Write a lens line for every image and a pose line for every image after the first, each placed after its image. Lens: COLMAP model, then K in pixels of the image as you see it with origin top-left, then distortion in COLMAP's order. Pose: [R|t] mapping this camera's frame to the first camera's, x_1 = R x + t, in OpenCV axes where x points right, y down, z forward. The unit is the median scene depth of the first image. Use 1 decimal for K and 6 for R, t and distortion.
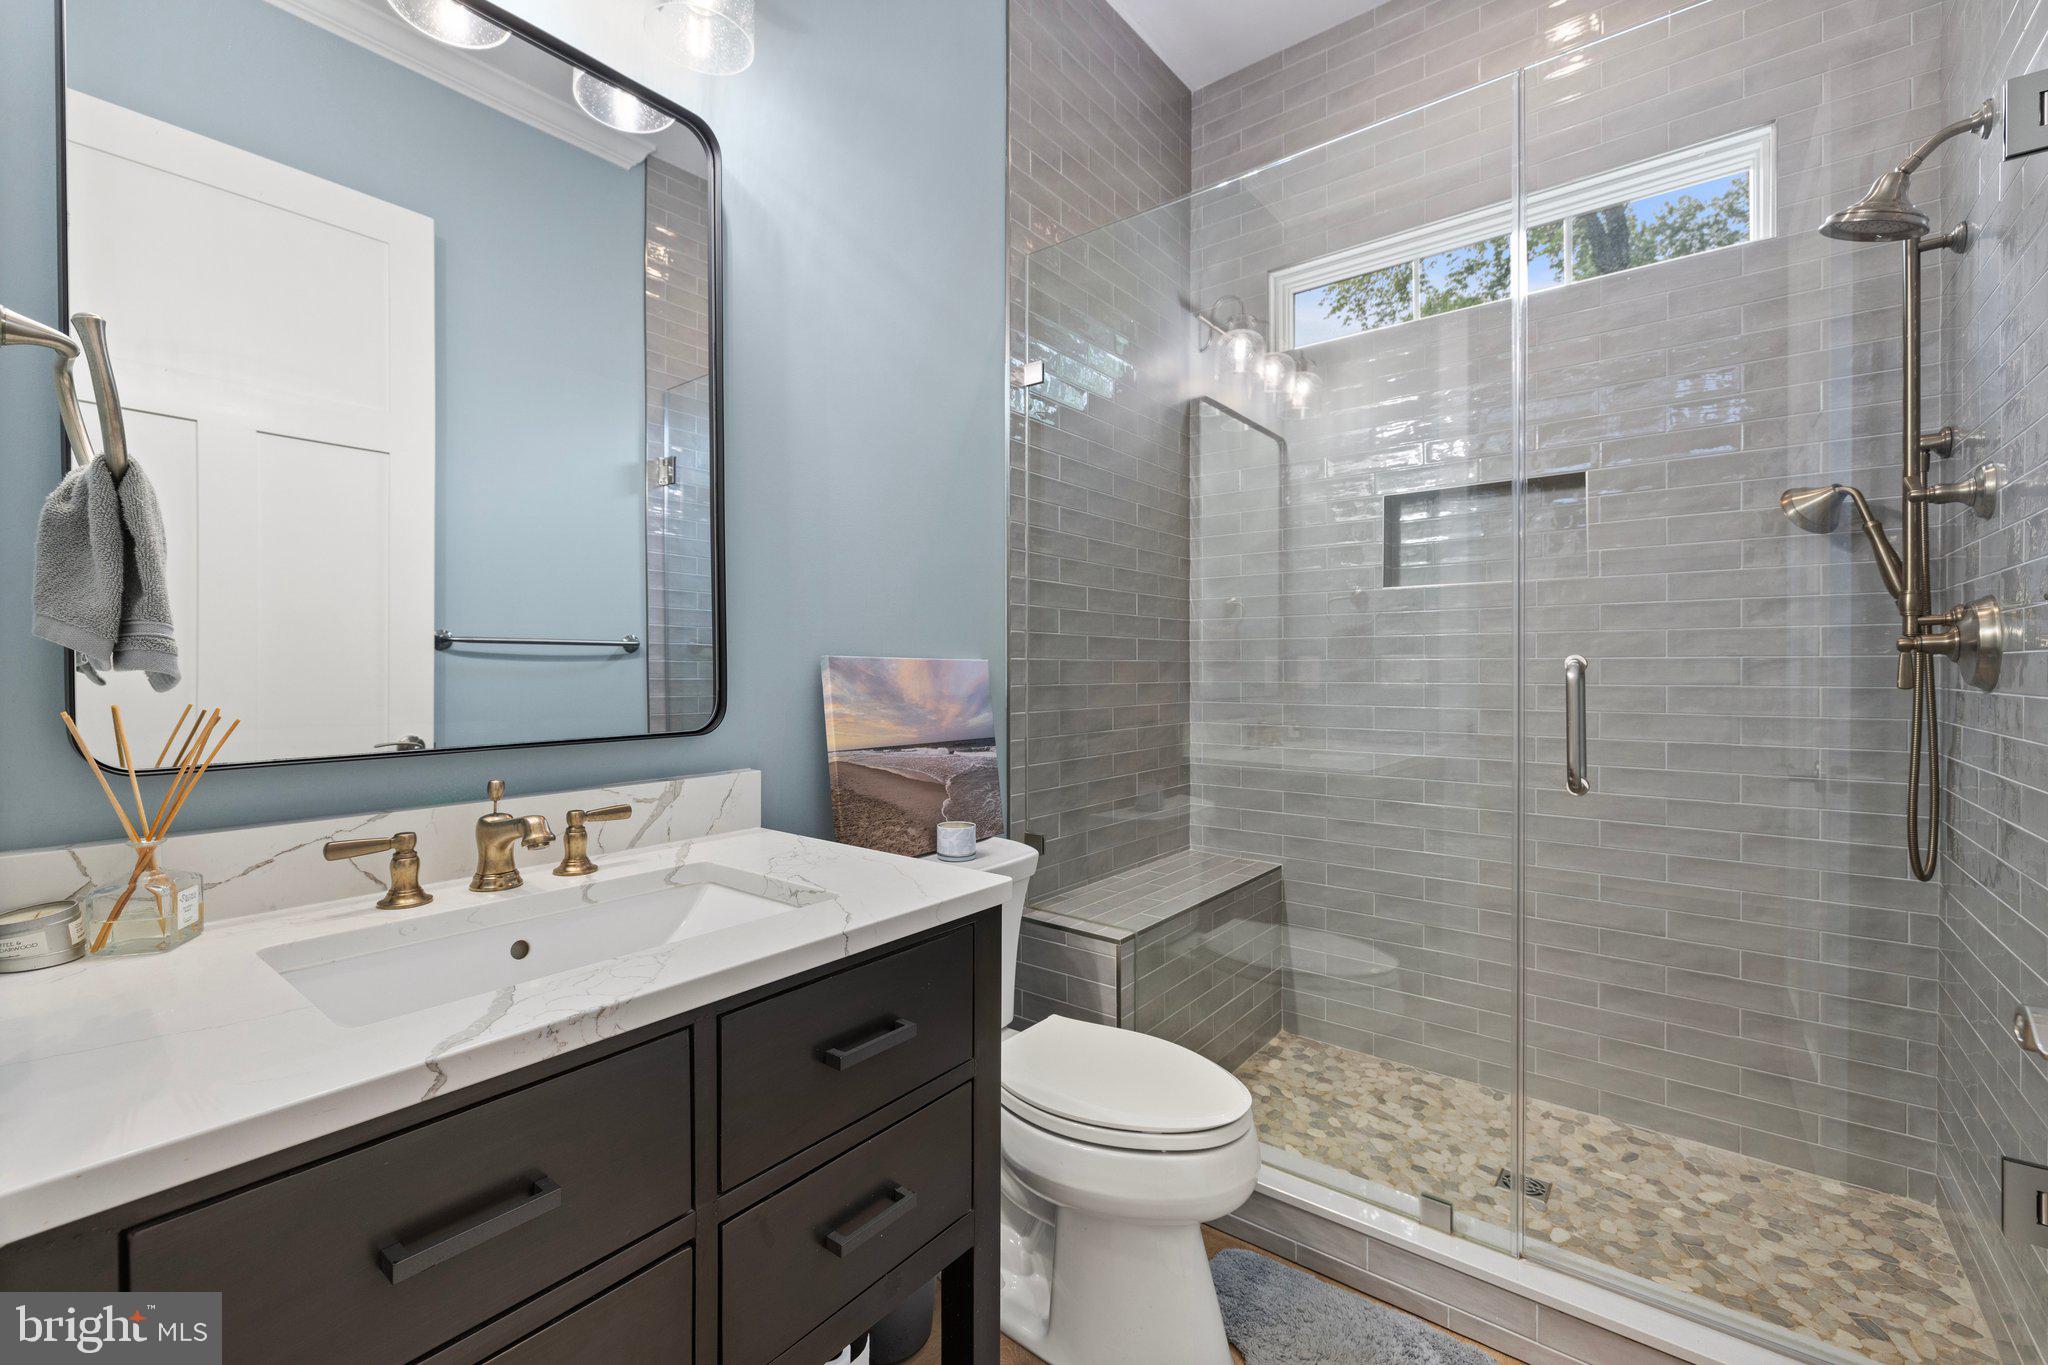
lens RADIAL K [[858.3, 0, 1024.0], [0, 858.3, 682.5], [0, 0, 1]] dist [-0.001038, 0.000453]
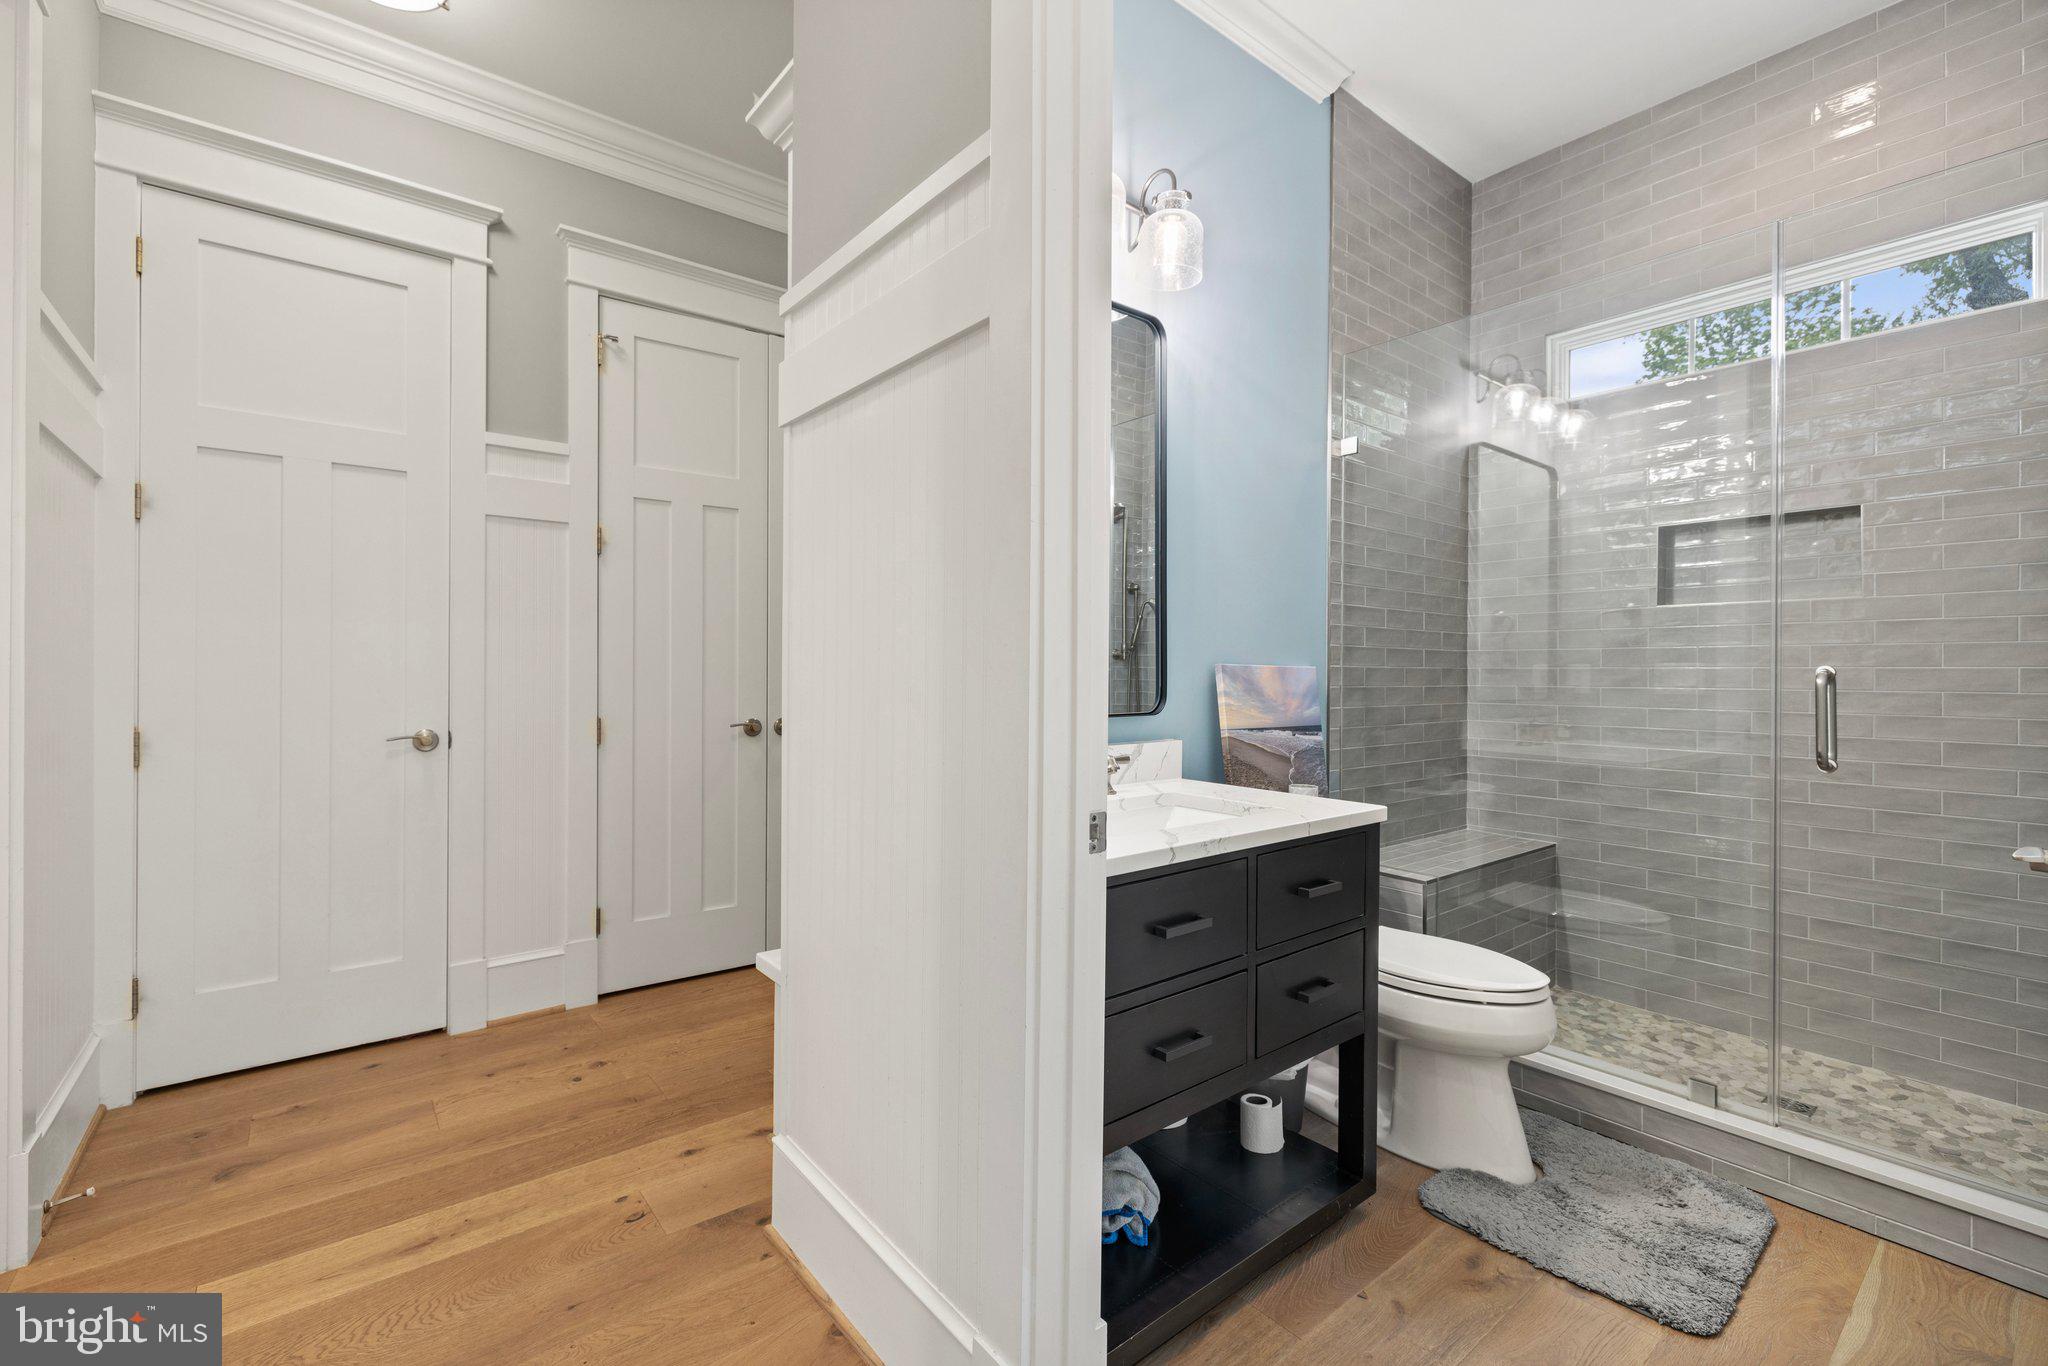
lens RADIAL K [[872.3, 0, 1014.0], [0, 872.3, 679.6], [0, 0, 1]] dist [0.003281, -0.000923]
pose [[0.972122, 0.007738, -0.234348, -0.164106], [-0.009735, 0.999925, -0.007366, 0.007183], [0.234273, 0.009442, 0.972125, -0.386142]]
